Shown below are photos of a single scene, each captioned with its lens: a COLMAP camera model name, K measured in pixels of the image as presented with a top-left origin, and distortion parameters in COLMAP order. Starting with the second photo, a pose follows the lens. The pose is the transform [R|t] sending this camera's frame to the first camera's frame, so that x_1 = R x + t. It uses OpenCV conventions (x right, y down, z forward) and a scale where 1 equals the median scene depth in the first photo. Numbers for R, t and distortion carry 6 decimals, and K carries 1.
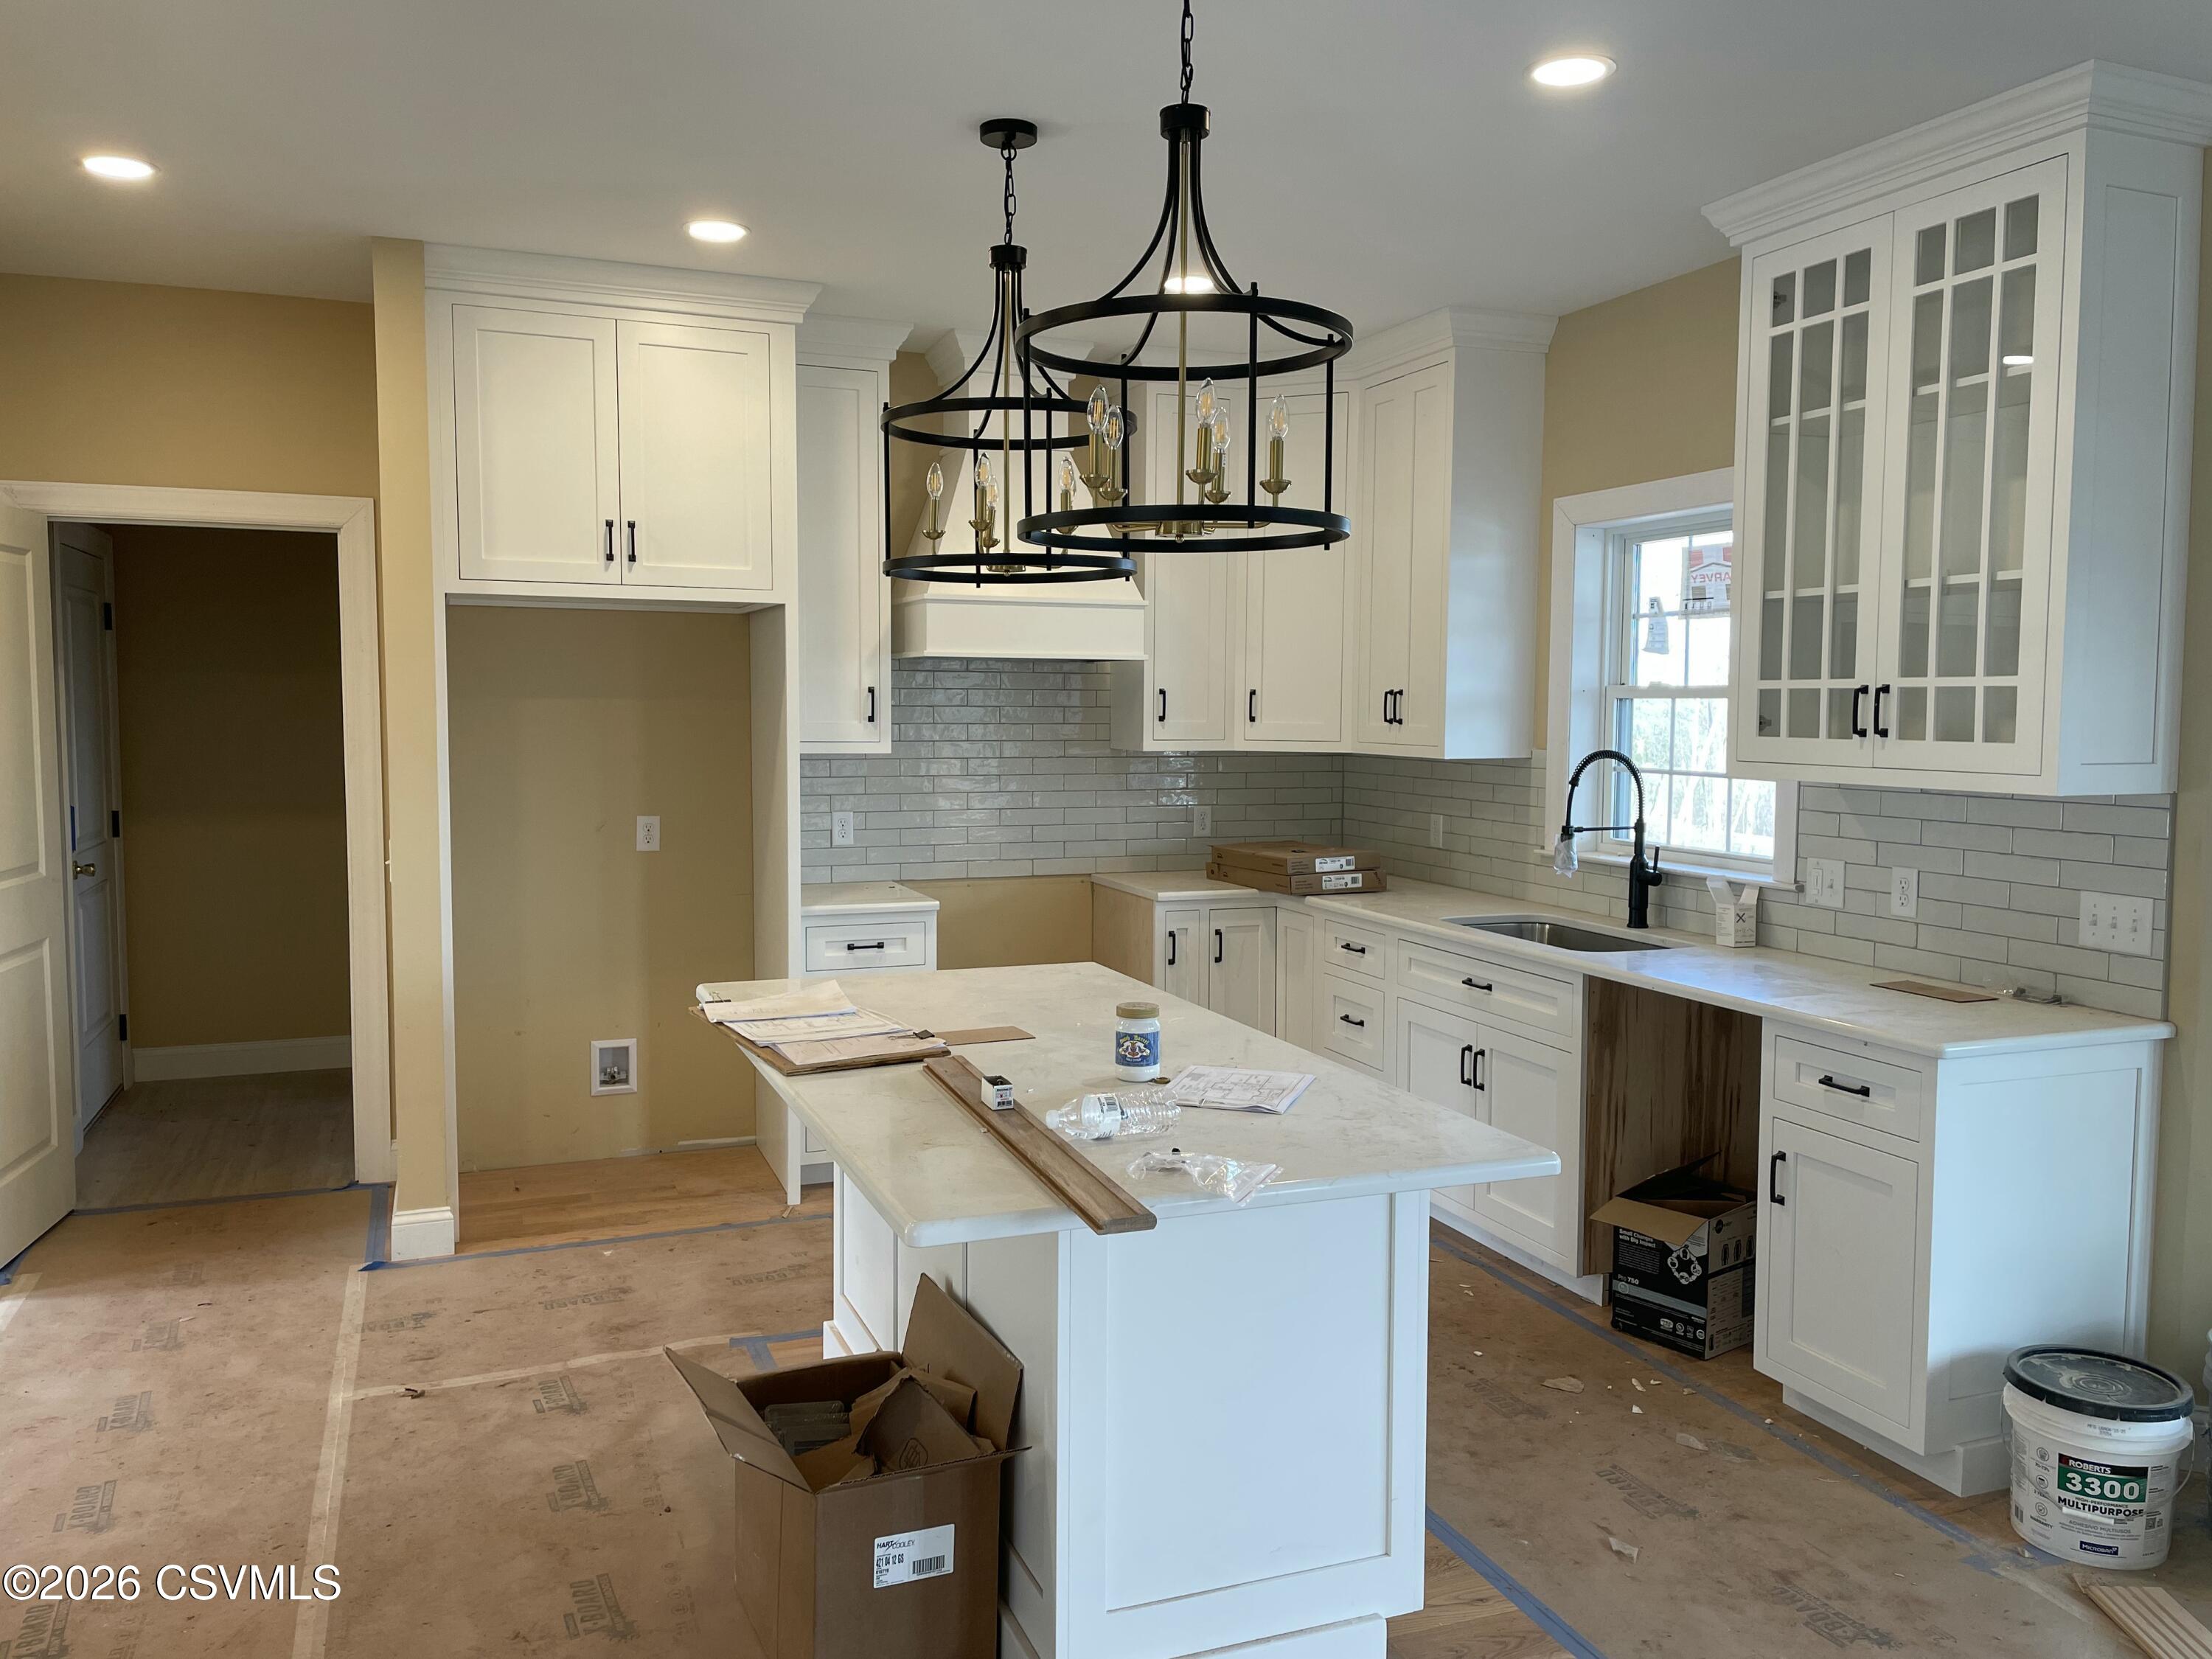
lens RADIAL K [[1642.6, 0, 1106.0], [0, 1642.6, 829.5], [0, 0, 1]] dist [0.097751, -0.128921]
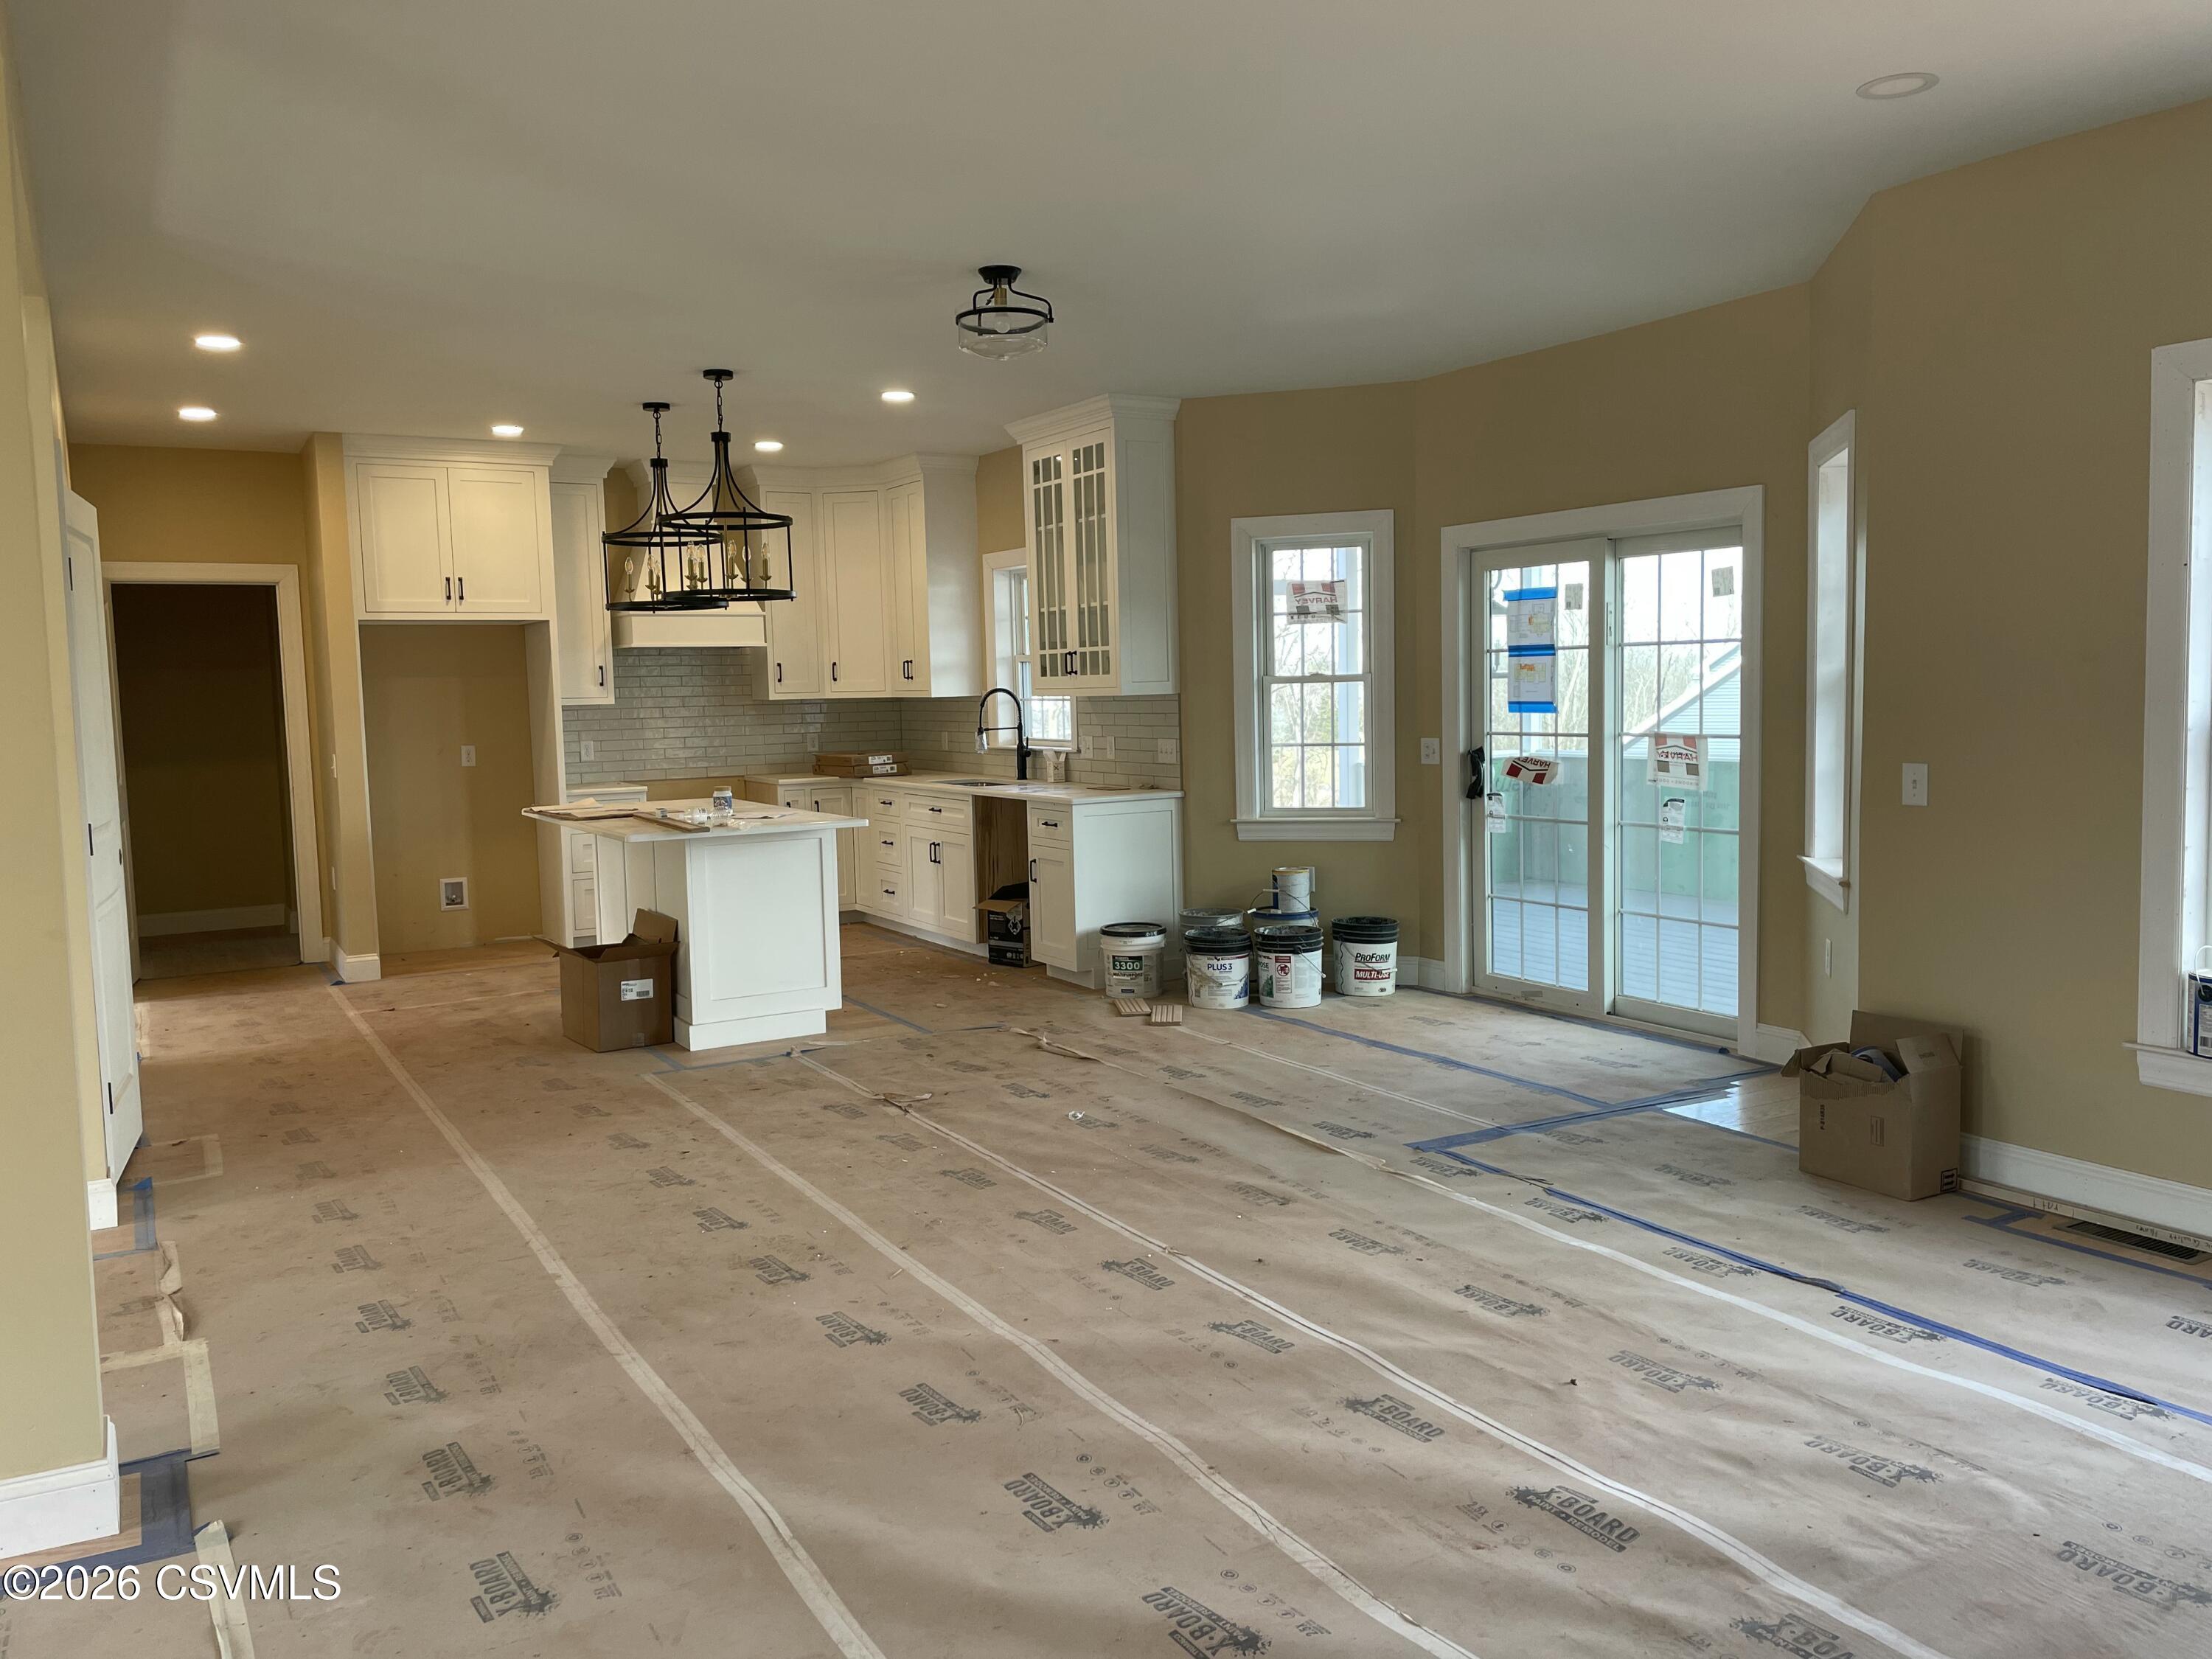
lens RADIAL K [[1642.6, 0, 1106.0], [0, 1642.6, 829.5], [0, 0, 1]] dist [0.097751, -0.128921]
pose [[0.987235, -0.044311, 0.152980, 0.133258], [0.042669, 0.998991, 0.014005, 0.103702], [-0.153446, -0.007299, 0.988130, -0.997537]]
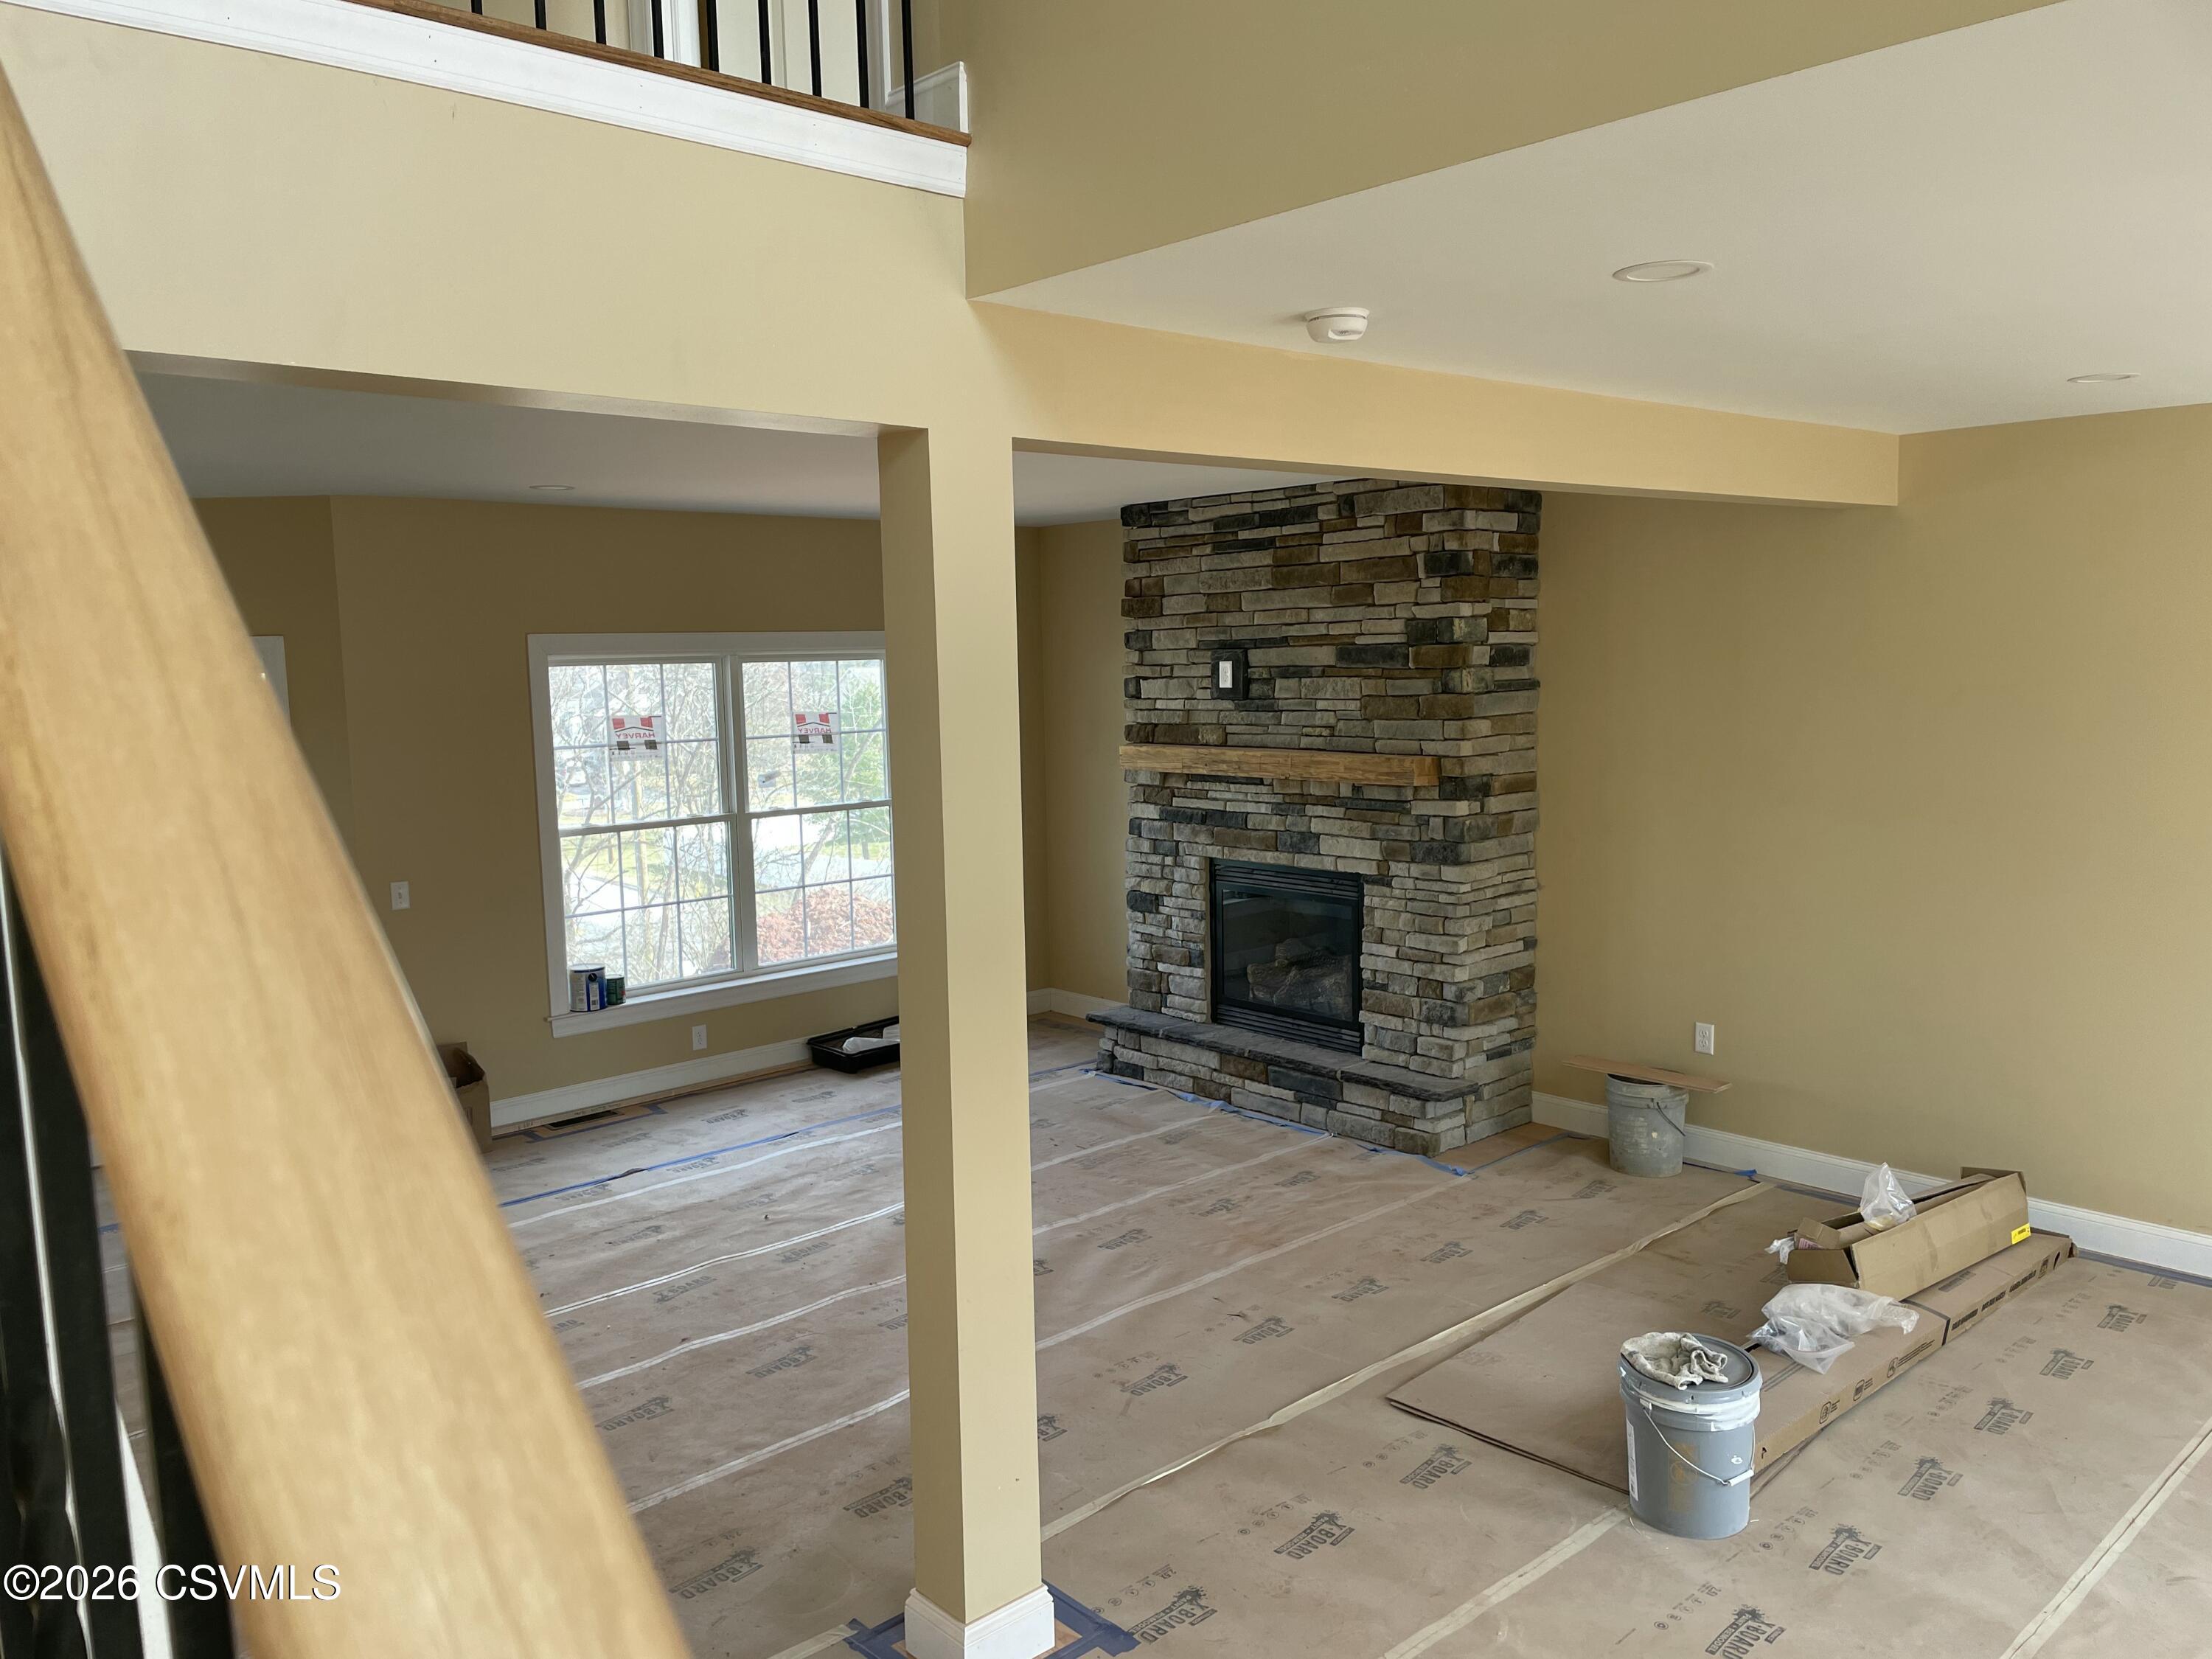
lens RADIAL K [[1642.6, 0, 1106.0], [0, 1642.6, 829.5], [0, 0, 1]] dist [0.097751, -0.128921]
pose [[-0.359073, -0.113183, 0.926421, -0.945233], [0.083860, 0.984692, 0.152805, -0.147211], [-0.929534, 0.132558, -0.344085, -0.094056]]
